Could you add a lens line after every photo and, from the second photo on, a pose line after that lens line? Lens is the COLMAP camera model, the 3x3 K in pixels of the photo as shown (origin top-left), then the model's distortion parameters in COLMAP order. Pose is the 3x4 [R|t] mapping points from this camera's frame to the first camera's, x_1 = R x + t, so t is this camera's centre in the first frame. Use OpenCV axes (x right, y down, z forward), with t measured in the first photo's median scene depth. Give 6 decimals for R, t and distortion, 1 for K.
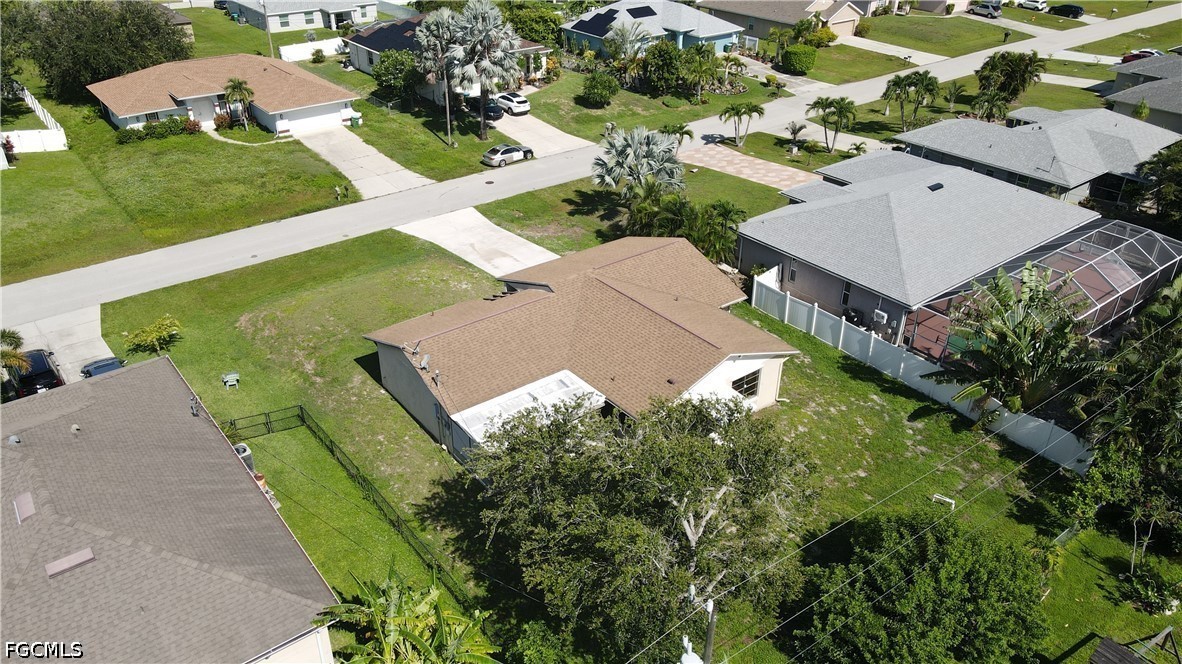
lens RADIAL K [[861.7, 0, 582.5], [0, 861.7, 334.3], [0, 0, 1]] dist [0.027729, 0.007948]
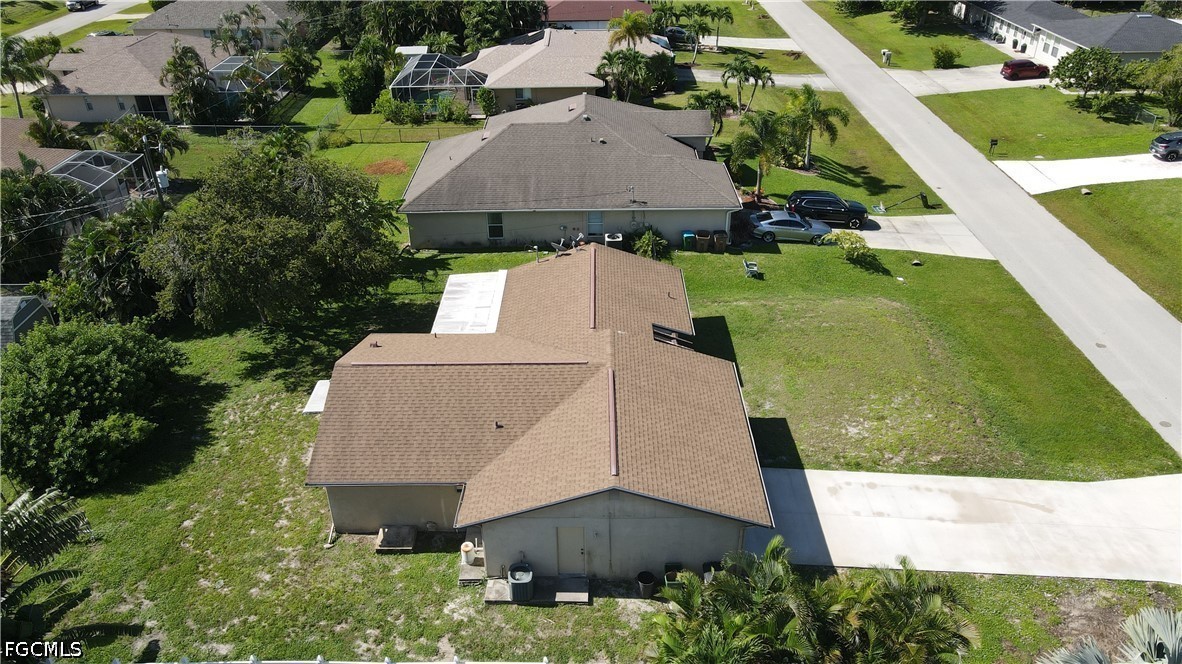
lens RADIAL K [[870.5, 0, 584.1], [0, 870.5, 333.0], [0, 0, 1]] dist [0.001523, 0.036919]
pose [[-0.618305, 0.405502, -0.673251, 0.297307], [-0.383080, 0.592483, 0.708671, -0.355828], [0.686257, 0.696084, -0.210996, 0.673612]]
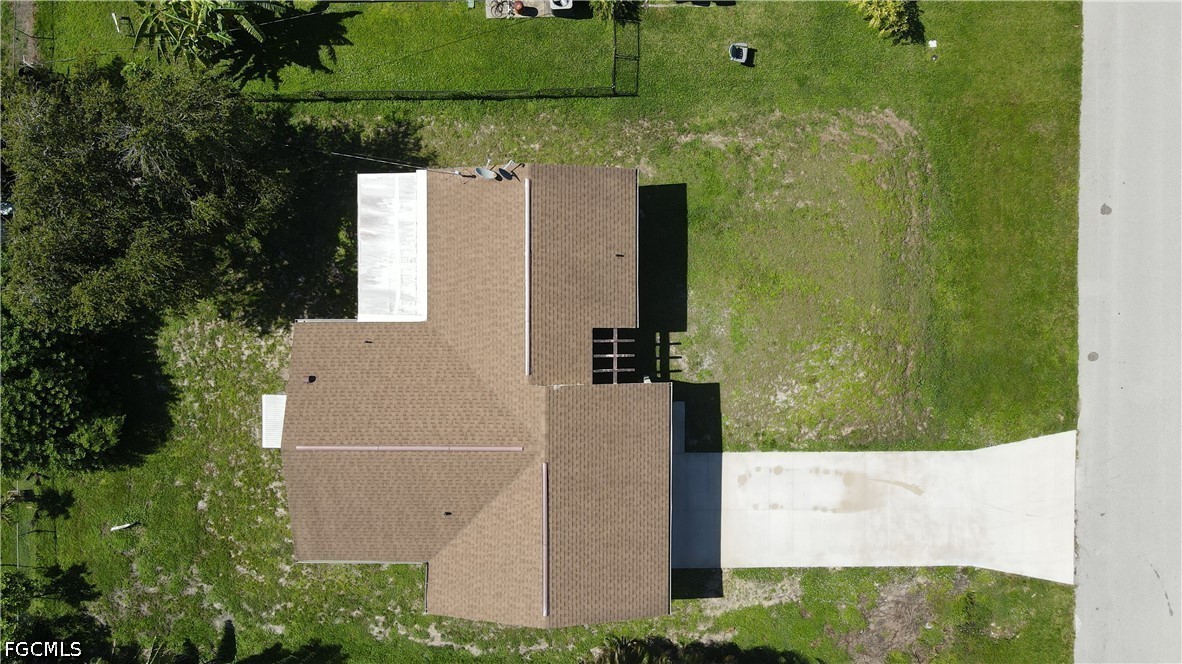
lens RADIAL K [[870.5, 0, 584.1], [0, 870.5, 333.0], [0, 0, 1]] dist [0.001523, 0.036919]
pose [[-0.609694, 0.792143, 0.027988, -0.070623], [-0.380520, -0.323487, 0.866349, -0.424618], [0.695326, 0.517558, 0.498654, 0.358154]]
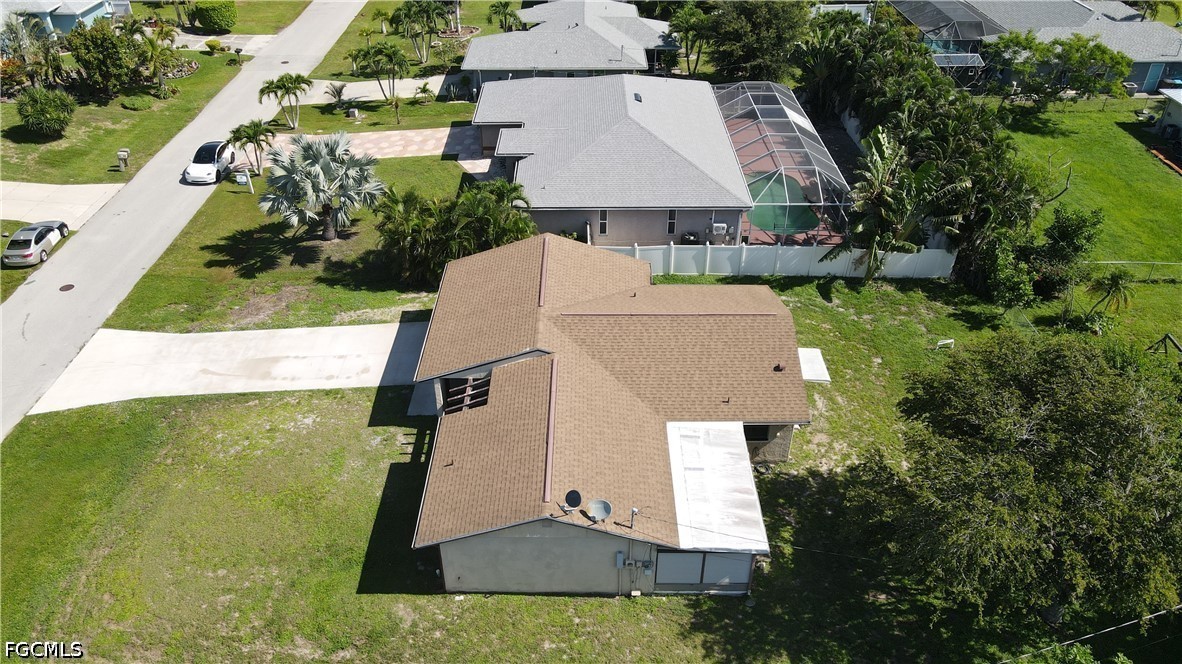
lens RADIAL K [[863.5, 0, 571.5], [0, 863.5, 336.9], [0, 0, 1]] dist [0.033613, 0.004586]
pose [[0.622125, -0.456006, 0.636411, -0.298221], [0.403687, 0.883318, 0.238298, -0.139778], [-0.670819, 0.108659, 0.733618, 0.238889]]
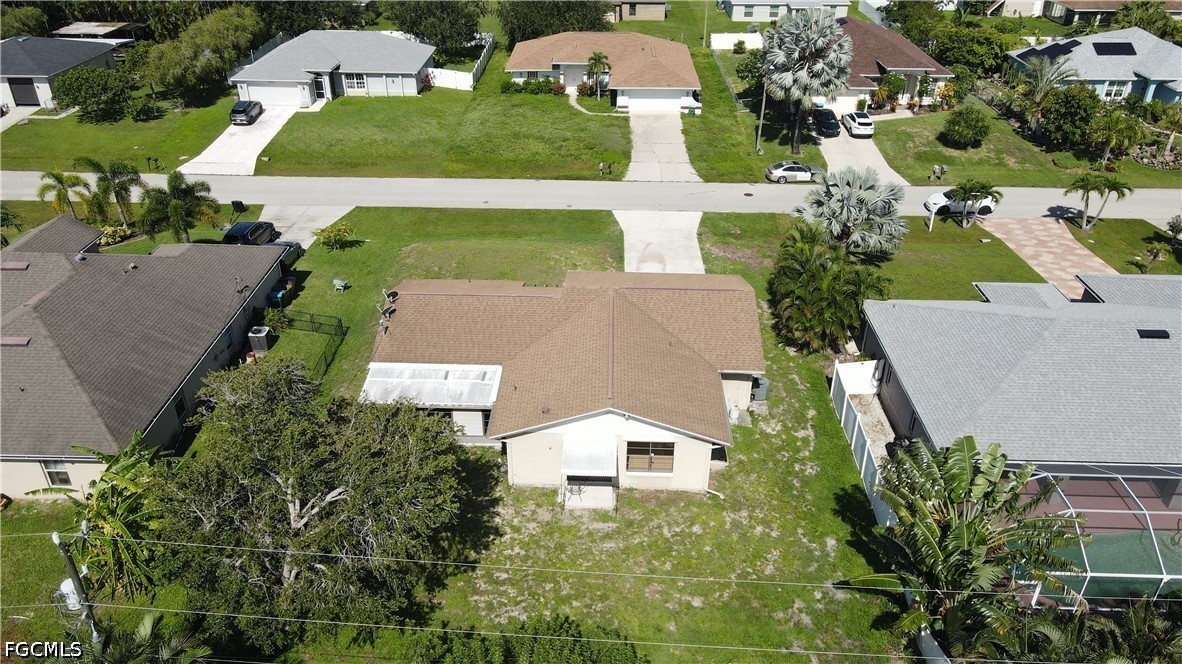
lens RADIAL K [[870.5, 0, 584.1], [0, 870.5, 333.0], [0, 0, 1]] dist [0.001523, 0.036919]
pose [[0.771367, 0.323048, -0.548300, 0.314828], [-0.322761, 0.941137, 0.100430, -0.067391], [0.548469, 0.099502, 0.830230, 0.113490]]
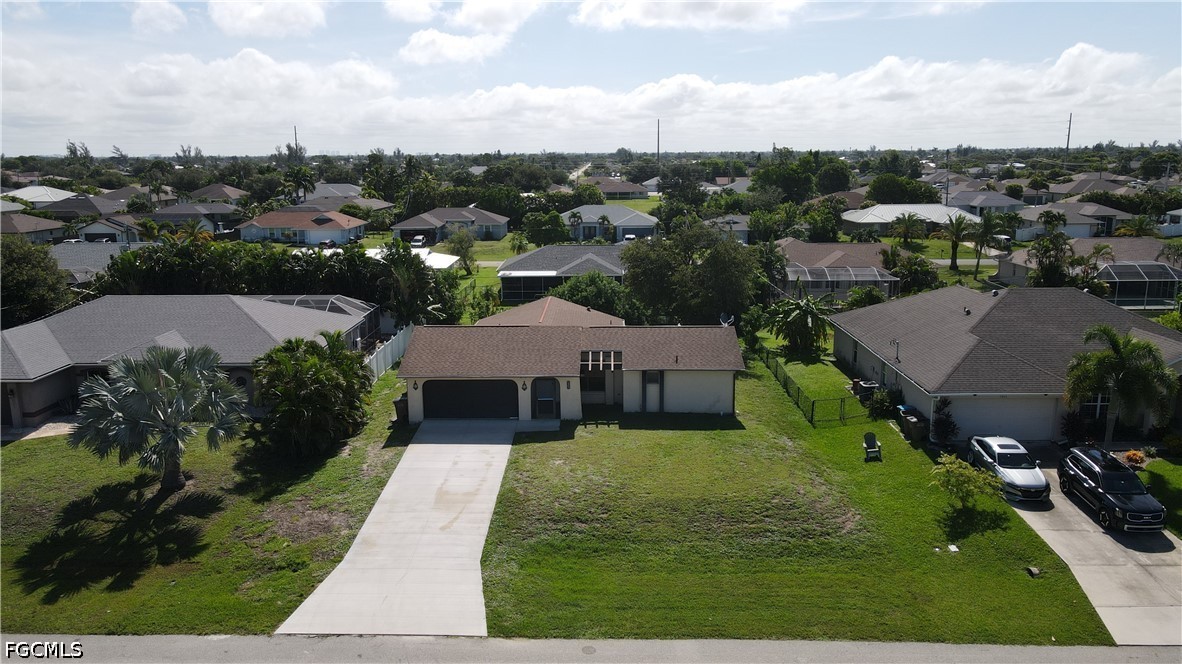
lens RADIAL K [[875.6, 0, 579.3], [0, 875.6, 312.3], [0, 0, 1]] dist [-0.003353, 0.024916]
pose [[-0.772198, -0.107754, 0.626179, -0.437268], [0.326827, 0.777780, 0.536882, -0.399112], [-0.544881, 0.619231, -0.565383, 0.953965]]
